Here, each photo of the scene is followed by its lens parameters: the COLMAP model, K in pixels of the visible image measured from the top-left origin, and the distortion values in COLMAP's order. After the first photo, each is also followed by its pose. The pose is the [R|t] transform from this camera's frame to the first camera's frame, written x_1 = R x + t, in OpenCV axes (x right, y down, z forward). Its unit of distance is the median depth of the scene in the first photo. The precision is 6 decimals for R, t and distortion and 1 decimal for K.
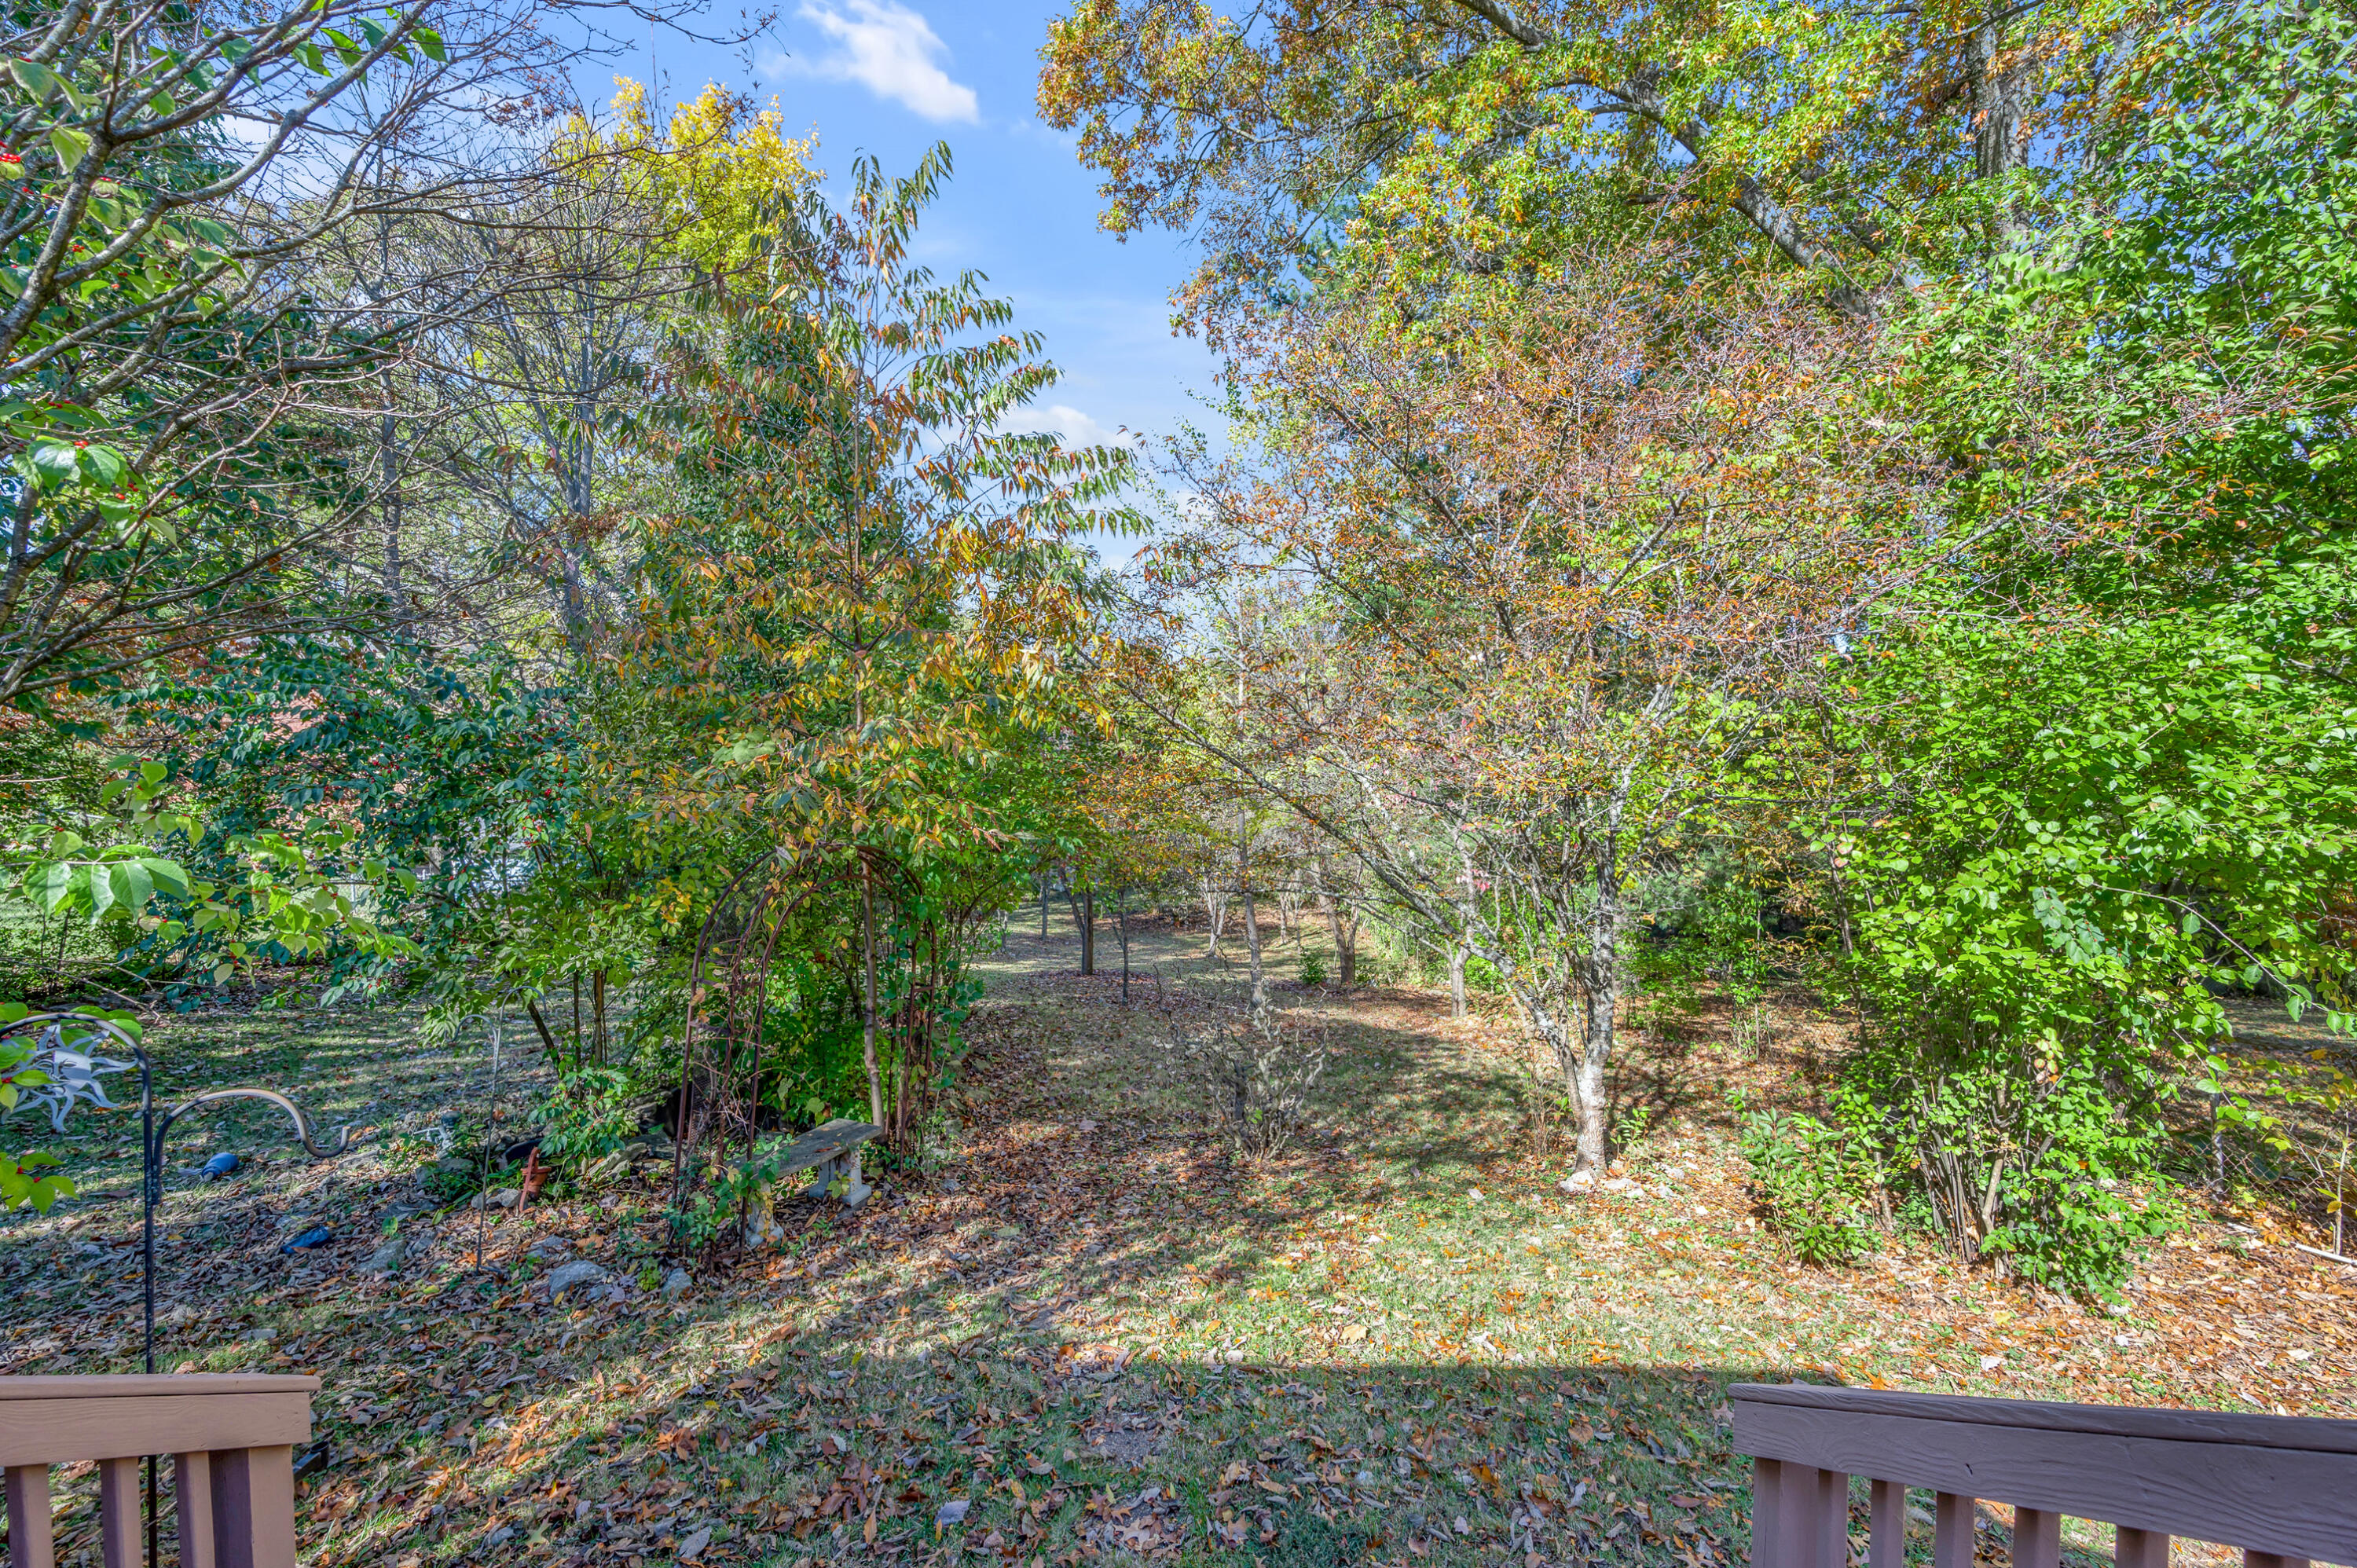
lens RADIAL K [[969.5, 0, 1189.8], [0, 969.5, 761.0], [0, 0, 1]] dist [0.000726, 0.000122]
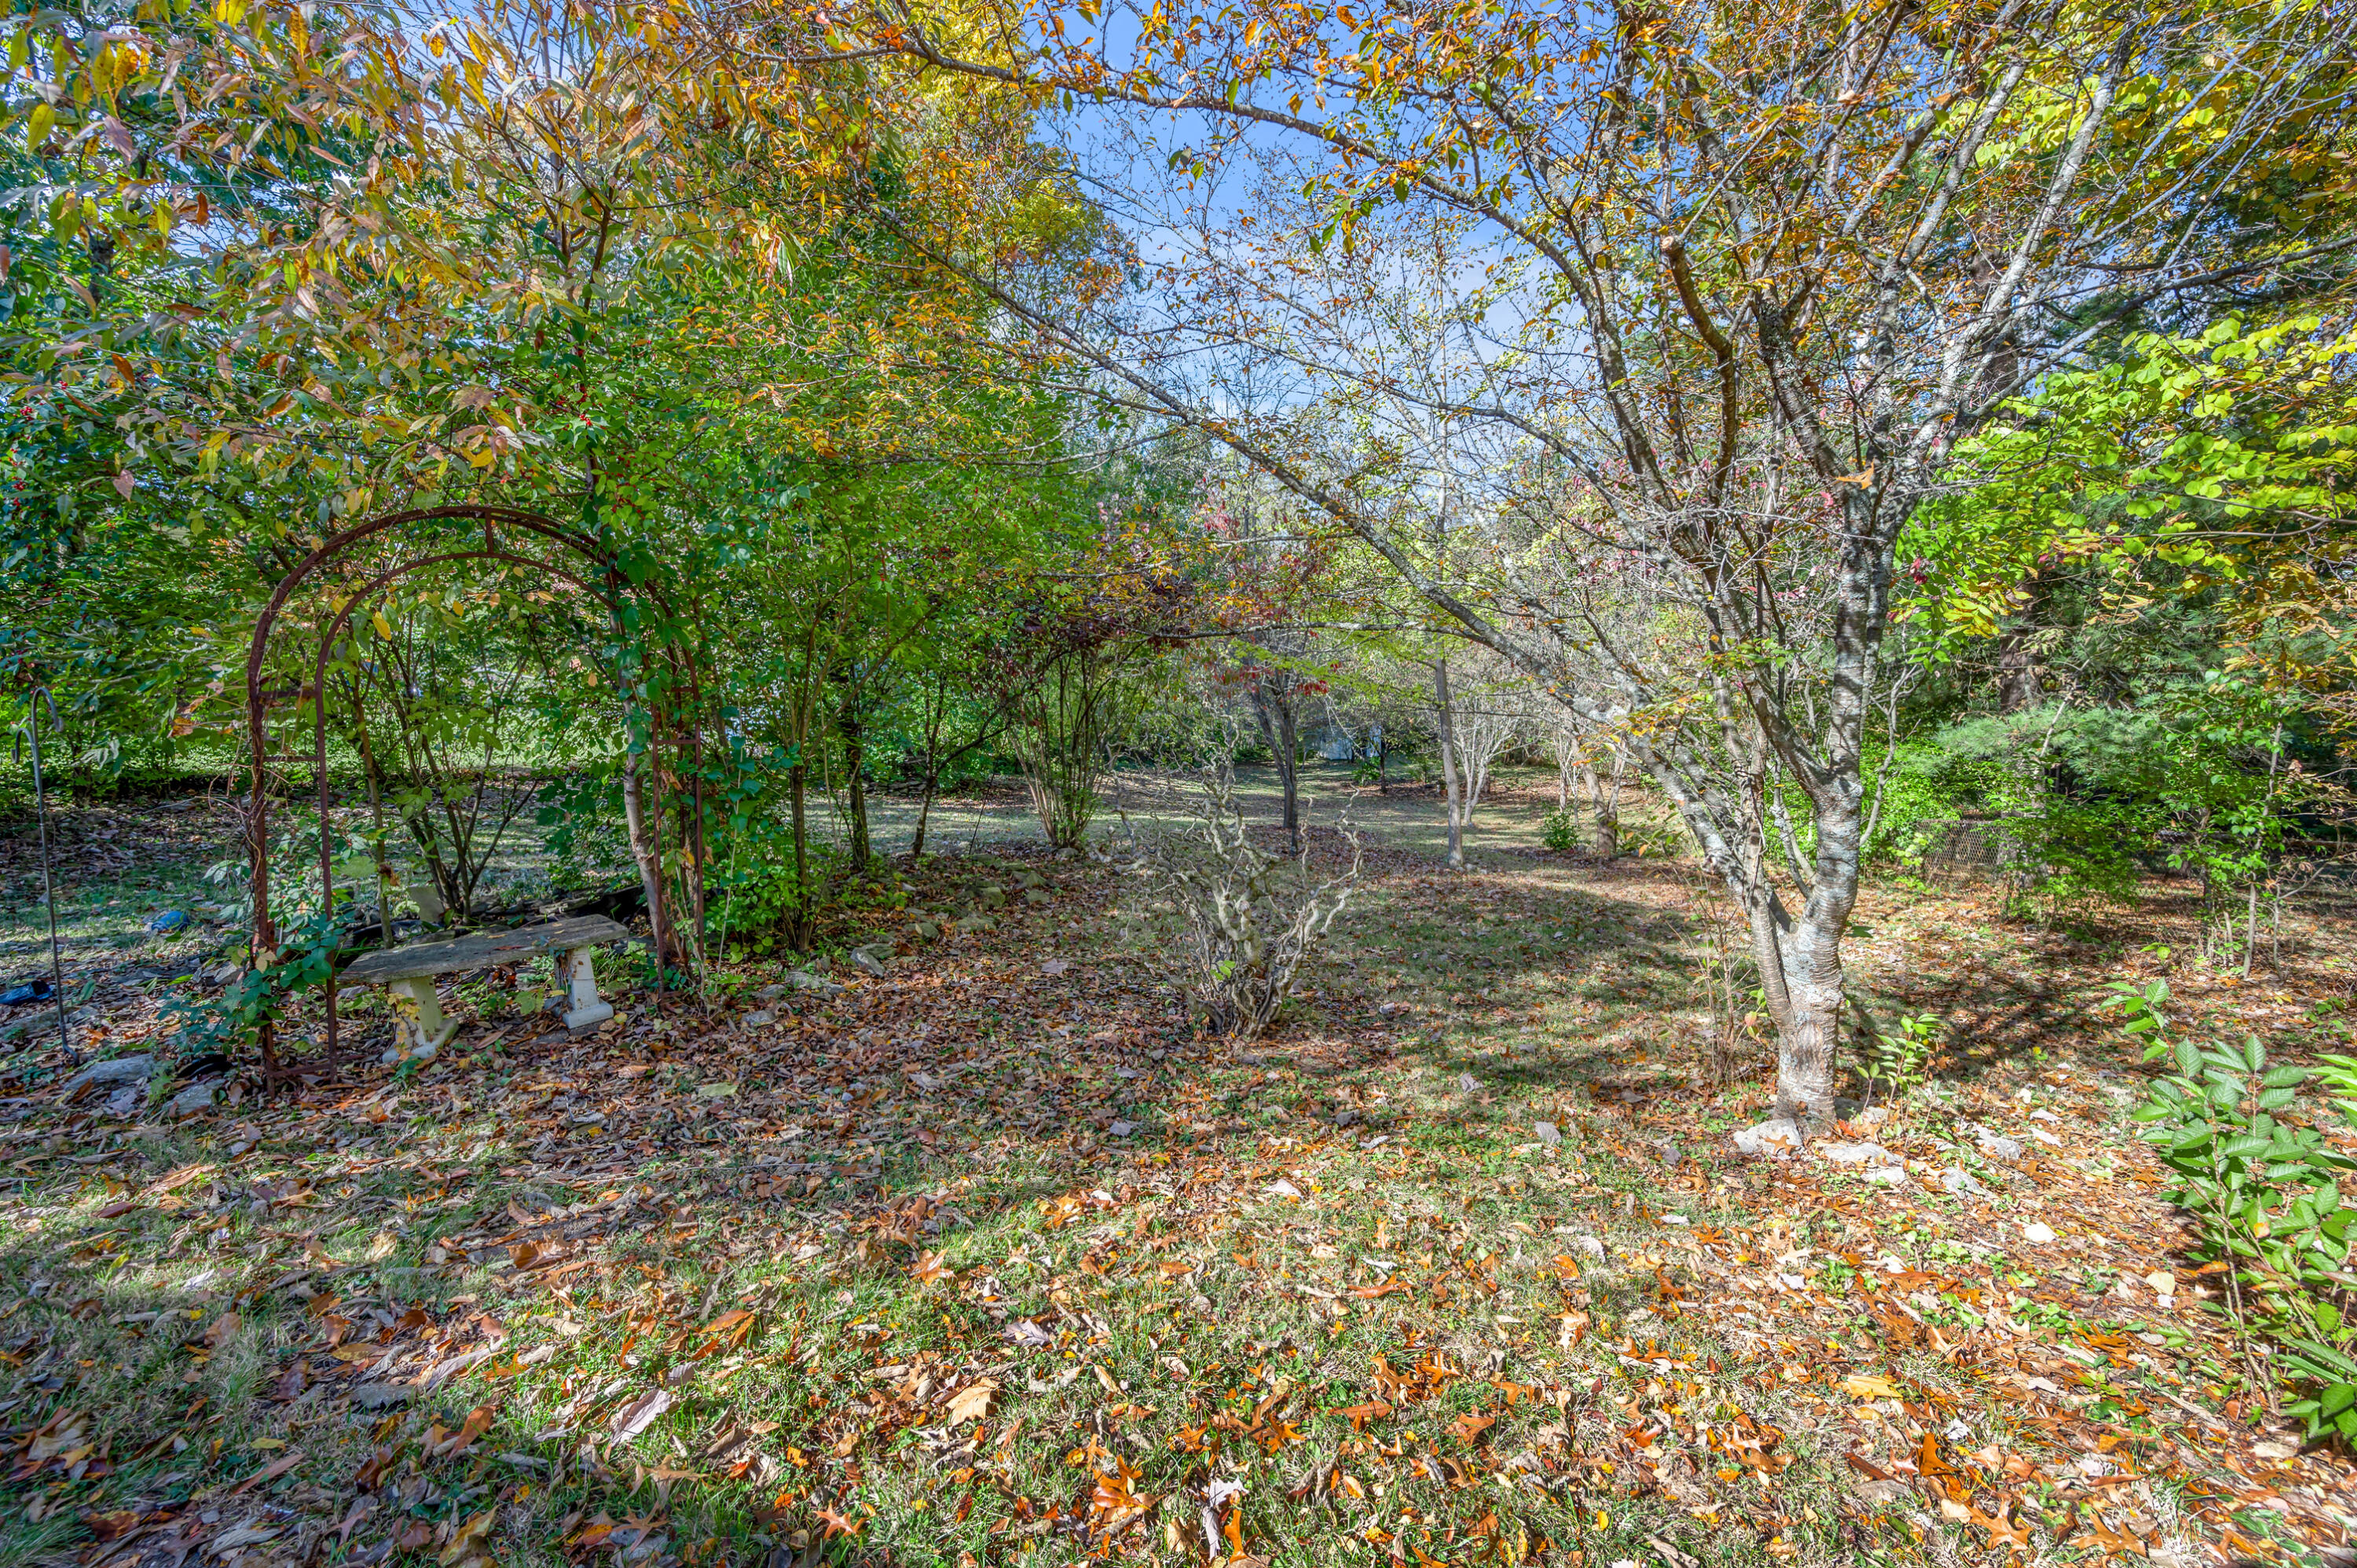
lens RADIAL K [[969.5, 0, 1189.8], [0, 969.5, 761.0], [0, 0, 1]] dist [0.000726, 0.000122]
pose [[0.947083, 0.016770, -0.320551, 0.212877], [0.020219, 0.993535, 0.111714, 0.130939], [0.320352, -0.112284, 0.940621, 0.337387]]
